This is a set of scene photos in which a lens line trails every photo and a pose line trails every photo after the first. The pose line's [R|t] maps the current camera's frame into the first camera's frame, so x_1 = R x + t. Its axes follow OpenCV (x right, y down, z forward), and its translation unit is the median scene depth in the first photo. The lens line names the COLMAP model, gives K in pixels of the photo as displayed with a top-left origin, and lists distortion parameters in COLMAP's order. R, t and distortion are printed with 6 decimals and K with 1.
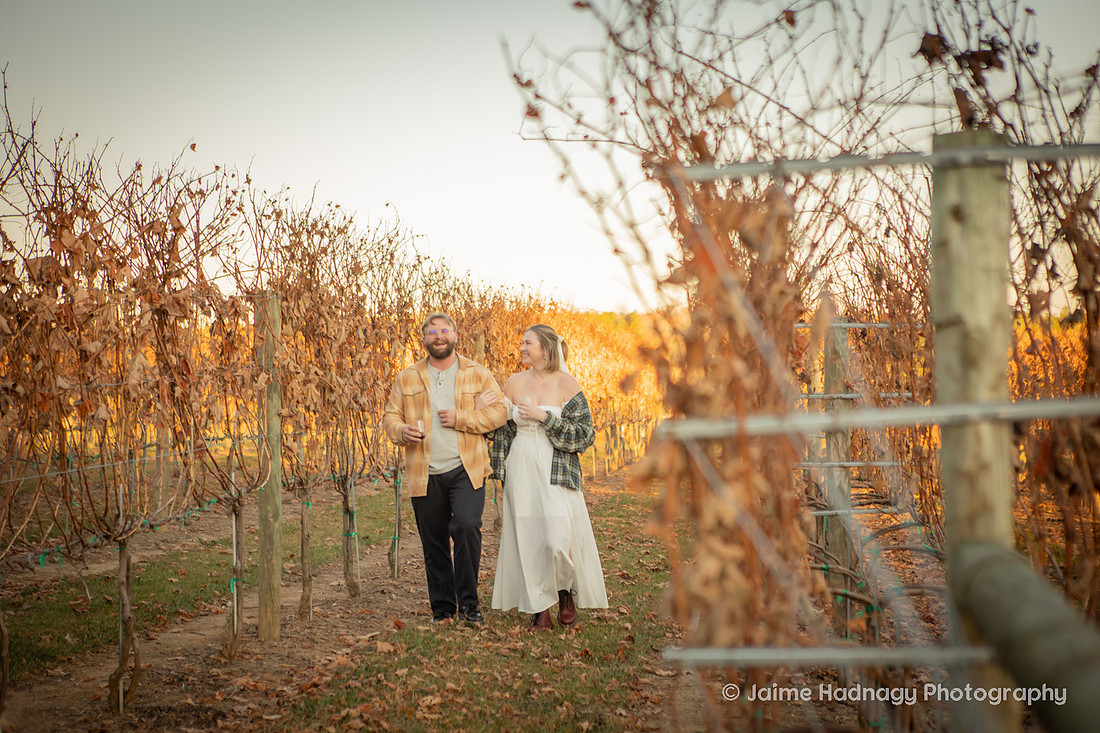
lens RADIAL K [[2096.5, 0, 550.0], [0, 2096.5, 366.5], [0, 0, 1]] dist [0.156888, -0.181558]
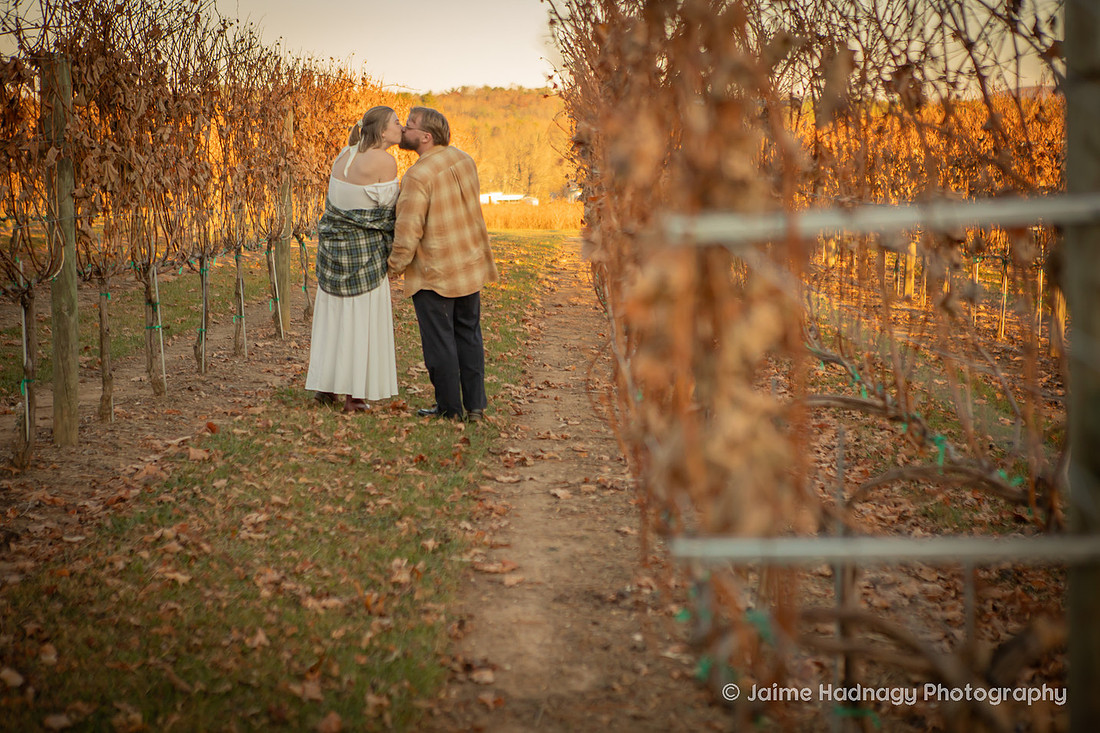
lens RADIAL K [[1909.0, 0, 550.0], [0, 1909.0, 366.5], [0, 0, 1]] dist [0.091626, 0.139538]
pose [[0.992388, -0.002942, 0.123113, -0.028986], [-0.010841, 0.993746, 0.111132, 0.002374], [-0.122670, -0.111621, 0.986150, 0.167357]]
